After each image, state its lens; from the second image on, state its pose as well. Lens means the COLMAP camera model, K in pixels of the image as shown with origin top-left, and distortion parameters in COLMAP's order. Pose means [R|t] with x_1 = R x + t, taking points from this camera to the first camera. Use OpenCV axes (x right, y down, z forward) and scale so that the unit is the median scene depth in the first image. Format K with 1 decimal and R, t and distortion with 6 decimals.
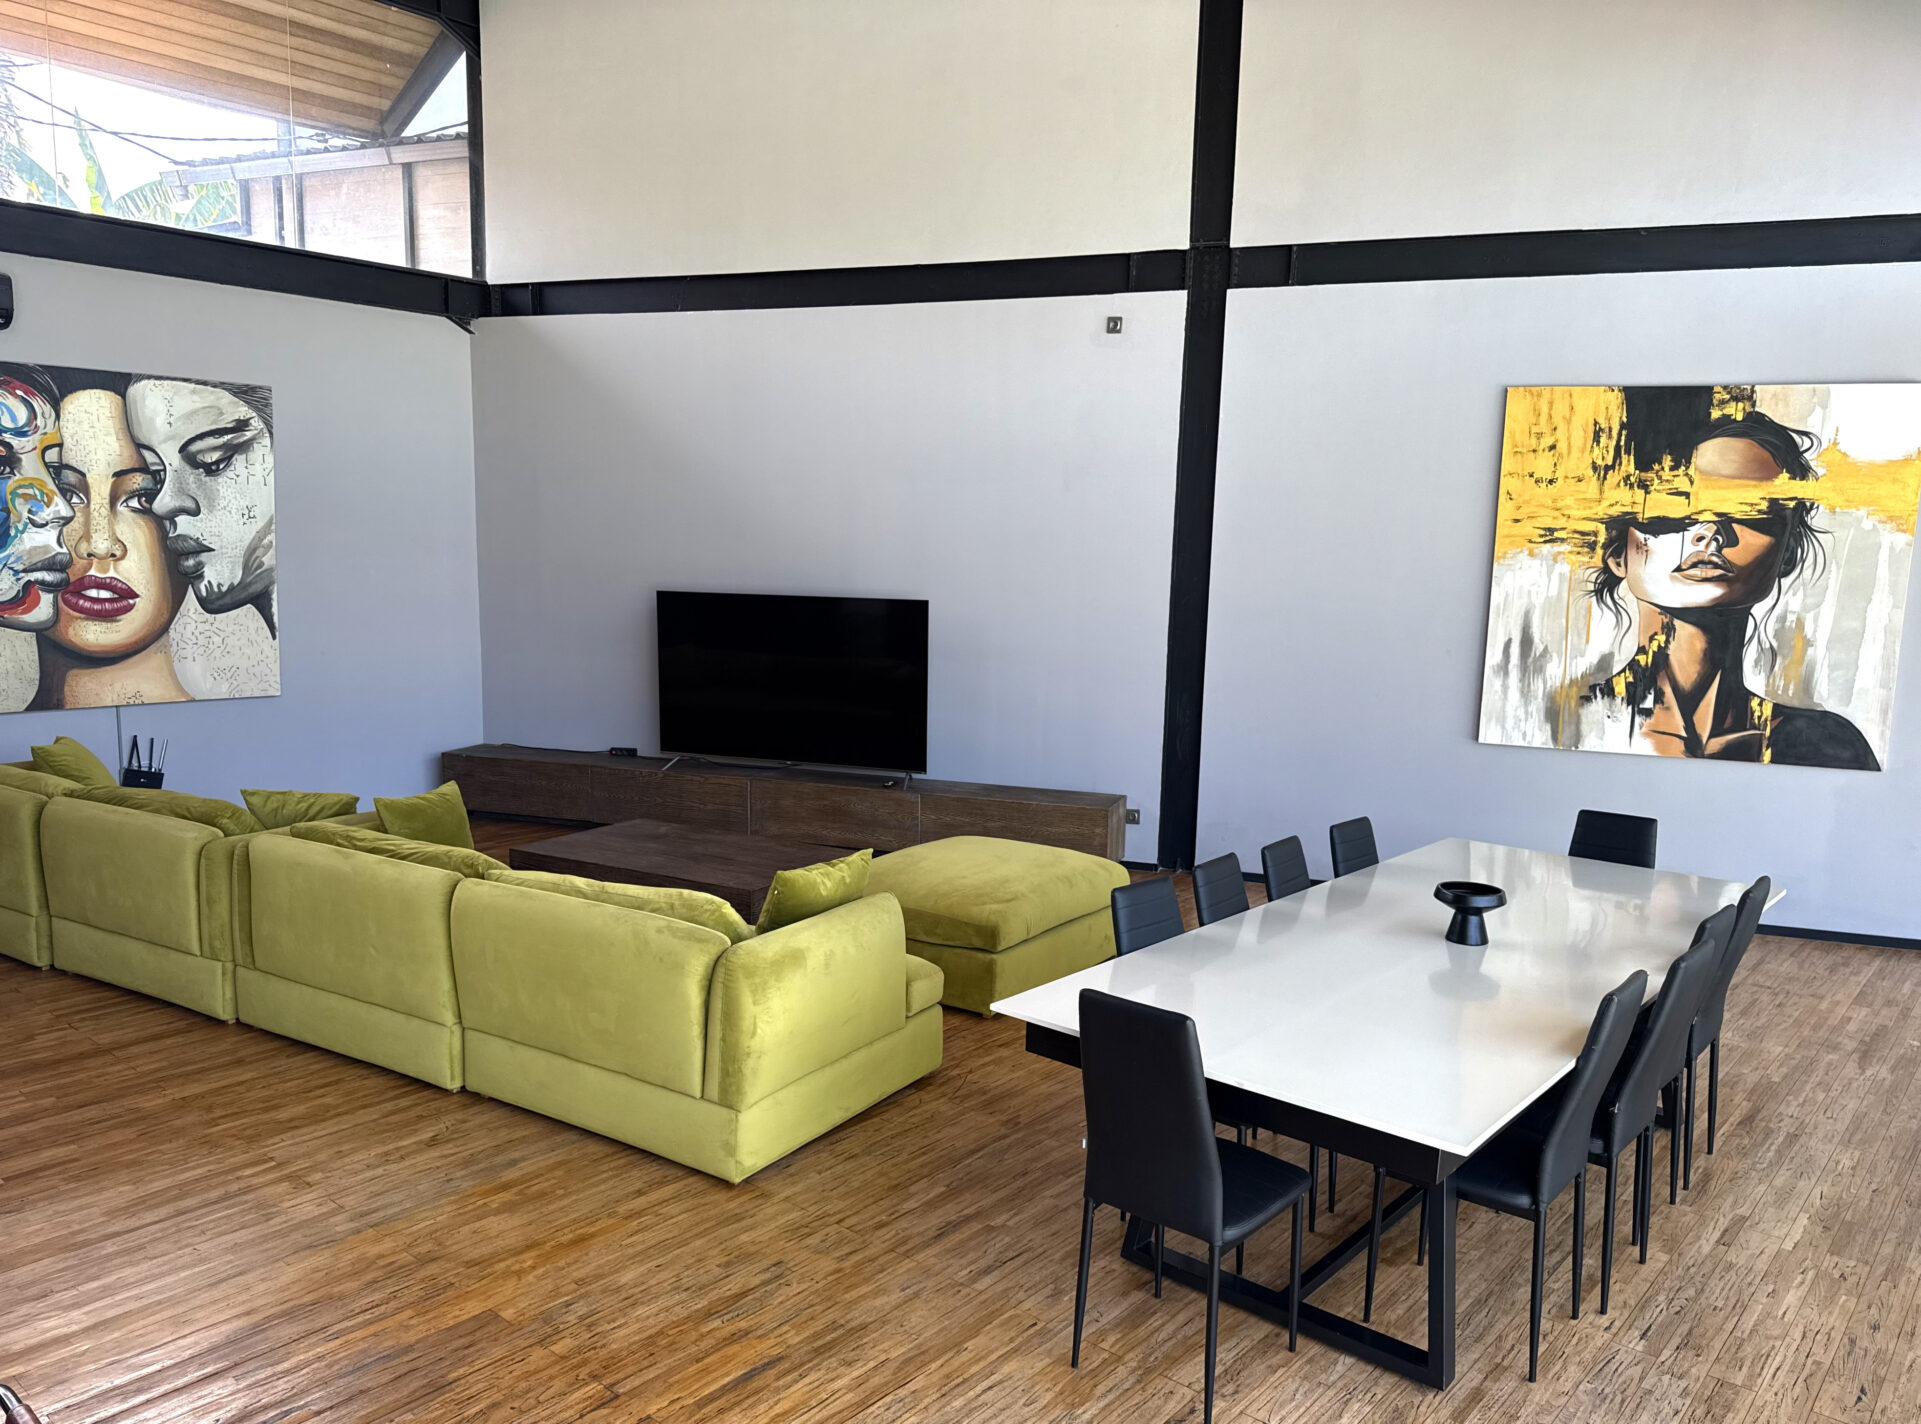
lens RADIAL K [[1386.7, 0, 933.3], [0, 1386.7, 744.7], [0, 0, 1]] dist [0.025992, -0.030239]
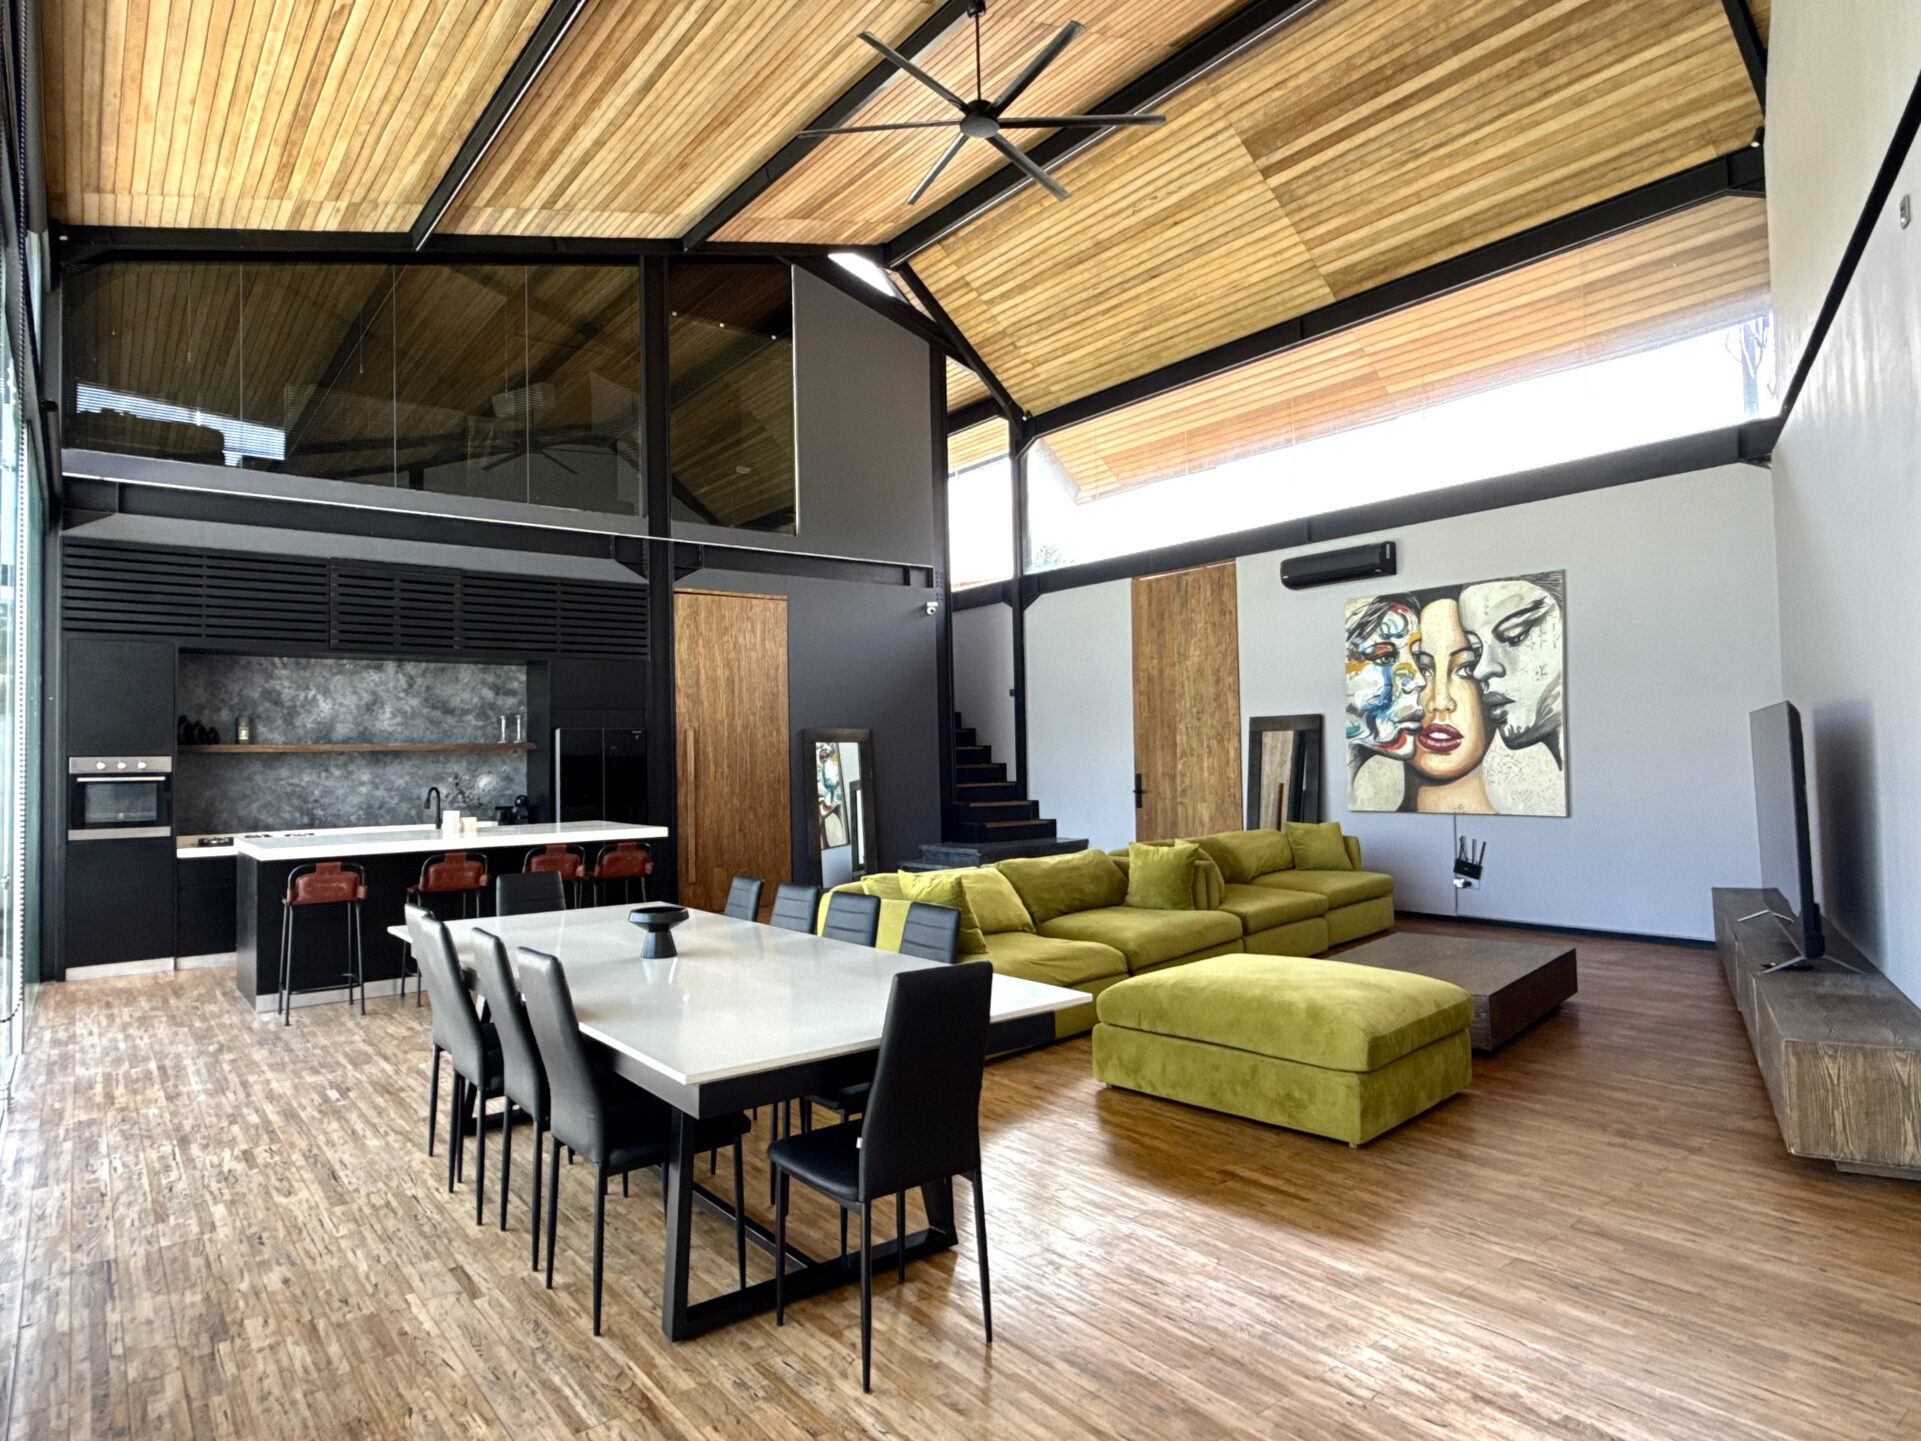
lens RADIAL K [[1122.9, 0, 960.5], [0, 1122.9, 720.5], [0, 0, 1]] dist [-0.001216, -0.000648]
pose [[-0.185194, -0.050483, -0.981404, 0.735871], [-0.122795, 0.992041, -0.027859, -0.032939], [0.975000, 0.115352, -0.189919, 0.818310]]
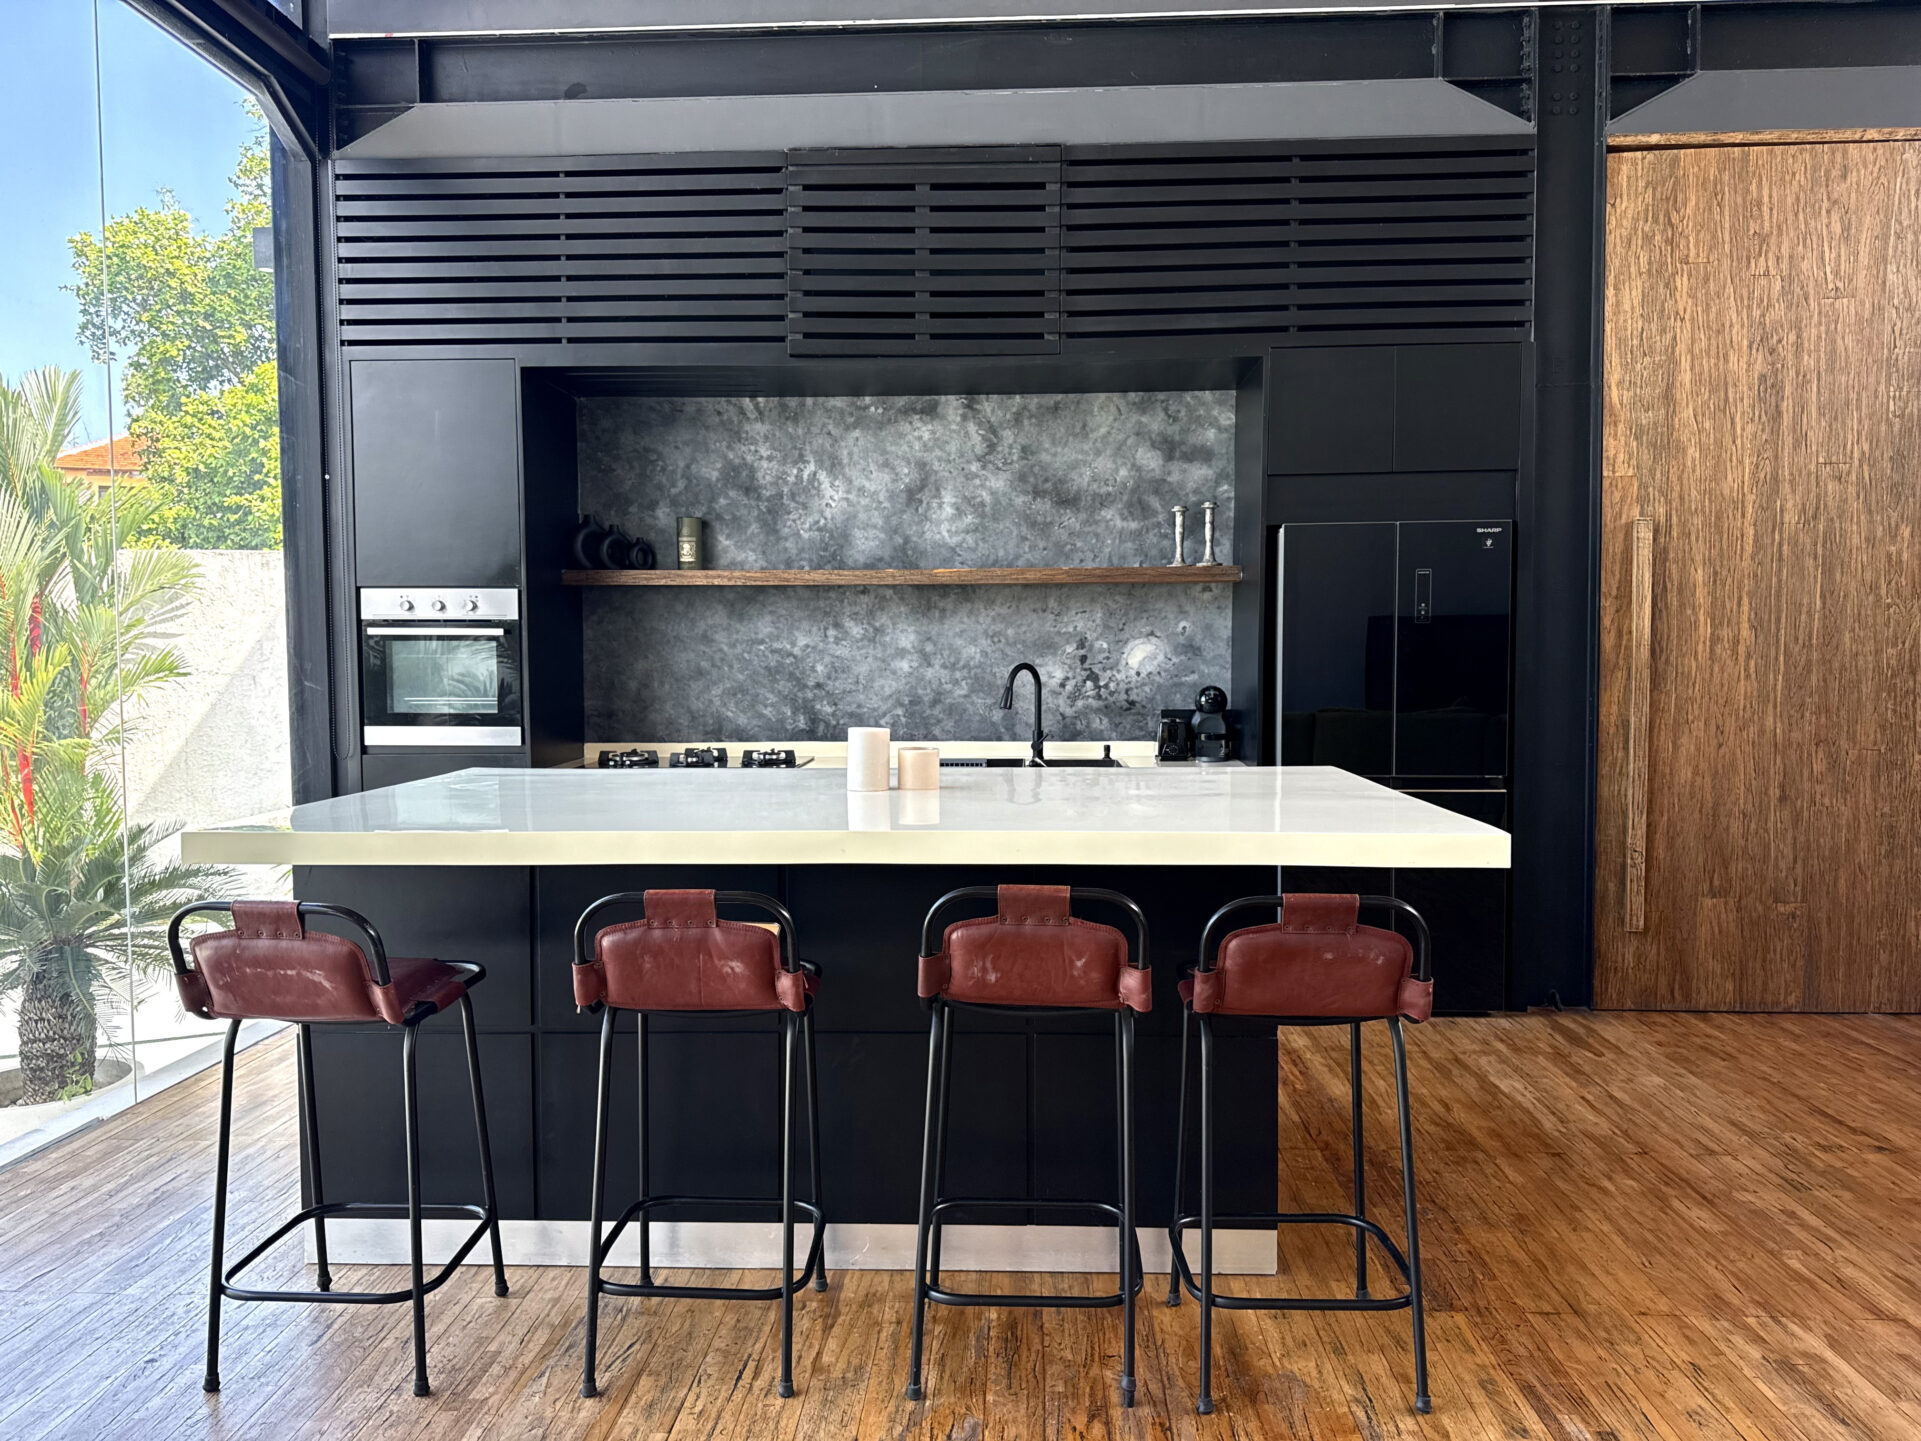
lens RADIAL K [[1341.3, 0, 962.7], [0, 1341.3, 729.6], [0, 0, 1]] dist [0.117113, -0.173214]
pose [[-0.778513, 0.019028, -0.627340, 0.003608], [-0.099255, 0.983230, 0.152995, 0.013017], [0.619731, 0.181375, -0.763568, 0.502677]]
